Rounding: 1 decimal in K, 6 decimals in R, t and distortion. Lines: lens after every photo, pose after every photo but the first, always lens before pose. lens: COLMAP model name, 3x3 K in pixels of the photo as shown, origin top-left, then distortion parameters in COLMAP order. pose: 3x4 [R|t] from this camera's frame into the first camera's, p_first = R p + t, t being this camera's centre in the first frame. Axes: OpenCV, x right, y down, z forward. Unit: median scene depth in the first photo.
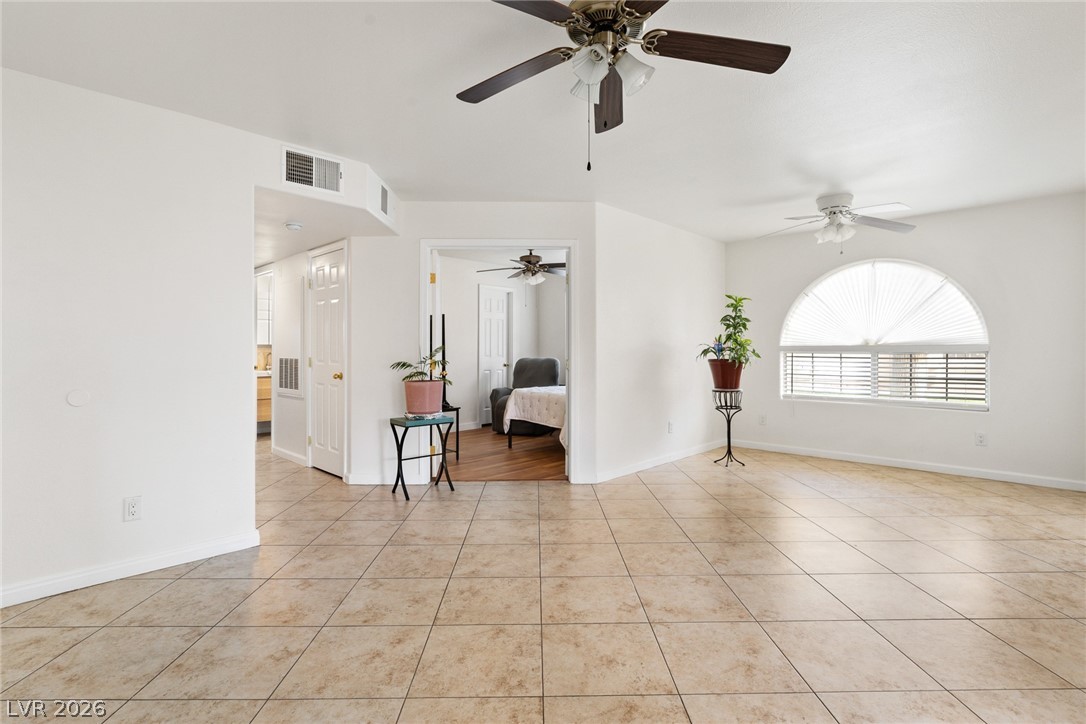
lens RADIAL K [[531.7, 0, 547.7], [0, 531.7, 346.3], [0, 0, 1]] dist [-0.006324, -0.000098]
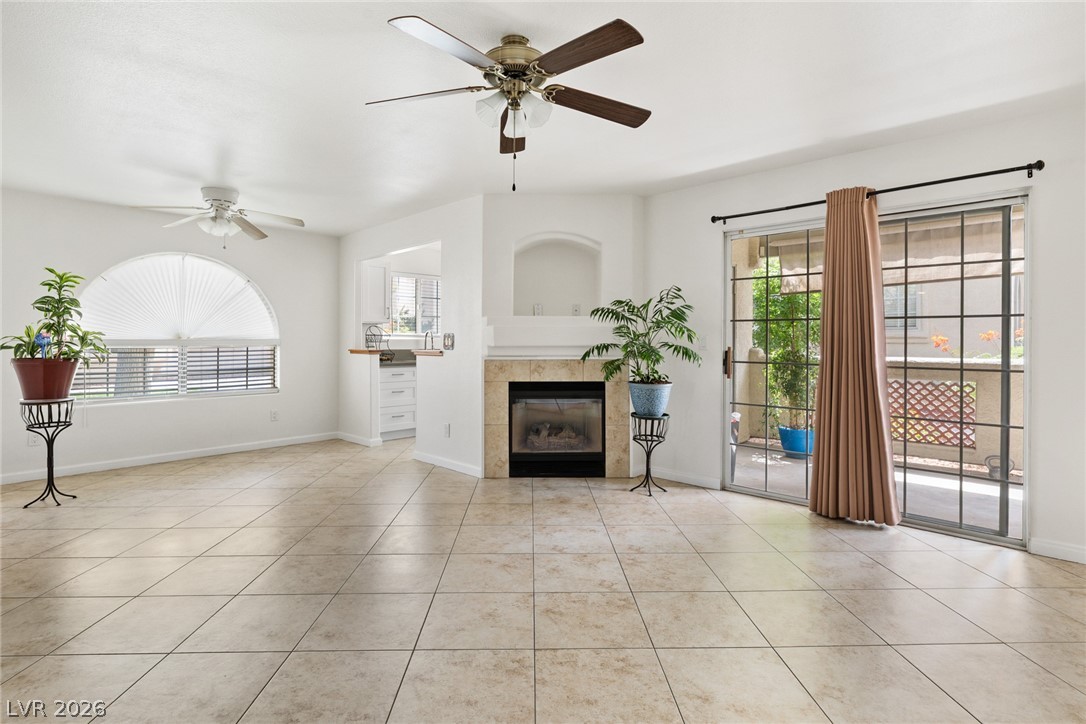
lens RADIAL K [[531.7, 0, 547.7], [0, 531.7, 346.3], [0, 0, 1]] dist [-0.006324, -0.000098]
pose [[-0.013996, -0.006738, 0.999879, -0.412978], [-0.004382, 0.999968, 0.006677, 0.001443], [-0.999892, -0.004288, -0.014025, 0.358504]]
